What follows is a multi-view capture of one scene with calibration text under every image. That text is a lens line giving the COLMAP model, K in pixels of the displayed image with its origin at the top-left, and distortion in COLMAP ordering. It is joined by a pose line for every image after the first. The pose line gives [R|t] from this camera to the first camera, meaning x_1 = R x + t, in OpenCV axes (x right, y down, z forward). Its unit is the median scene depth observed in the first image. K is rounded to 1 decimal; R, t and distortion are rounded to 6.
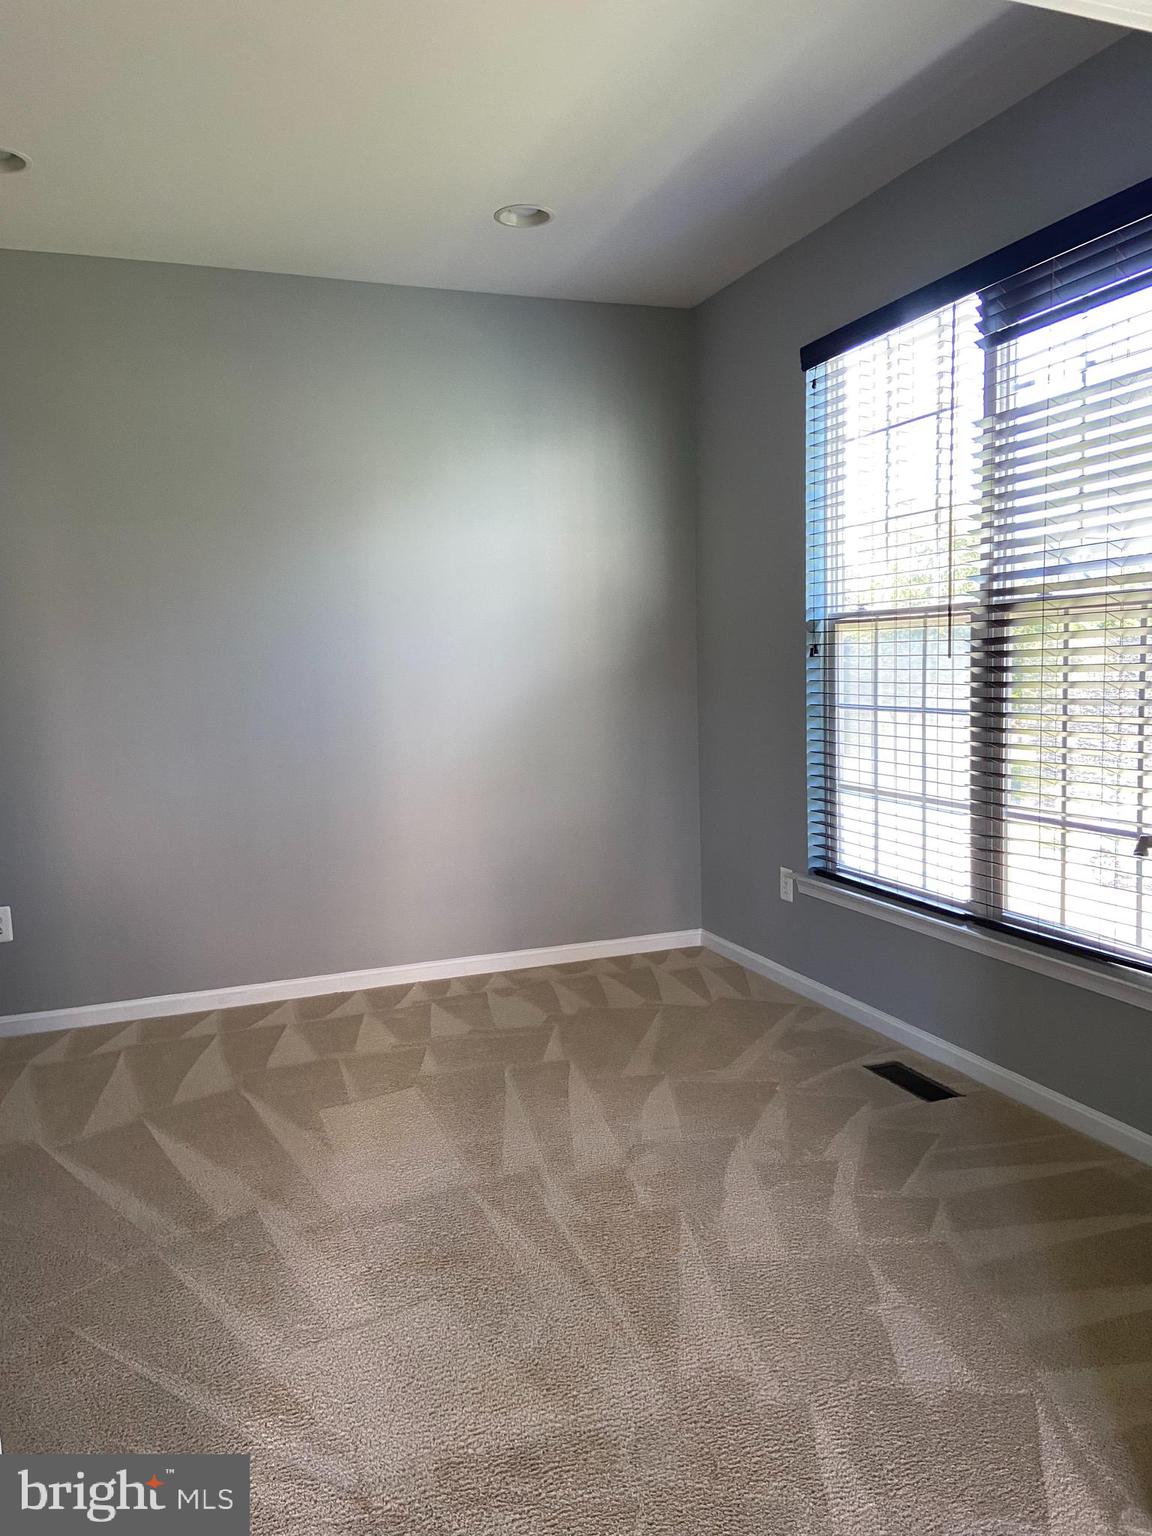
lens RADIAL K [[1177.6, 0, 579.9], [0, 1177.6, 770.0], [0, 0, 1]] dist [0.068964, -0.069600]
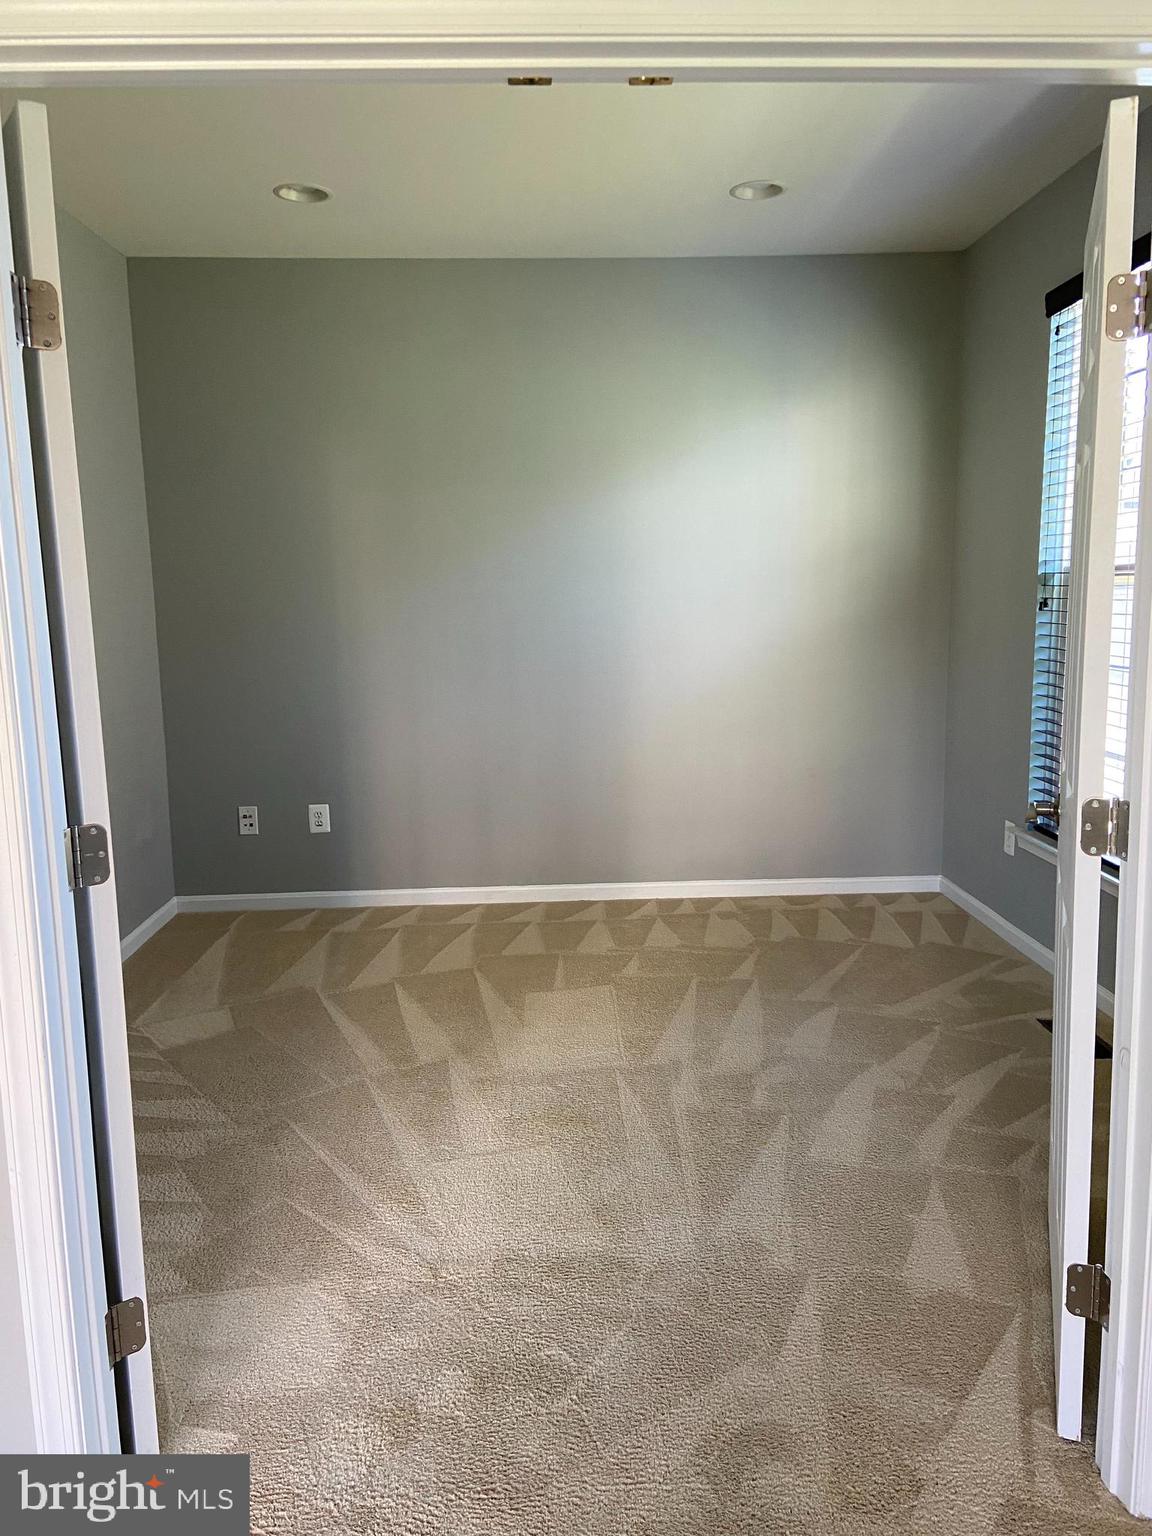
lens RADIAL K [[1177.6, 0, 579.0], [0, 1177.6, 764.1], [0, 0, 1]] dist [0.068964, -0.069600]
pose [[0.945933, 0.059855, -0.318792, 0.176204], [-0.042493, 0.997224, 0.061147, -0.013934], [0.321567, -0.044295, 0.945850, -0.079573]]
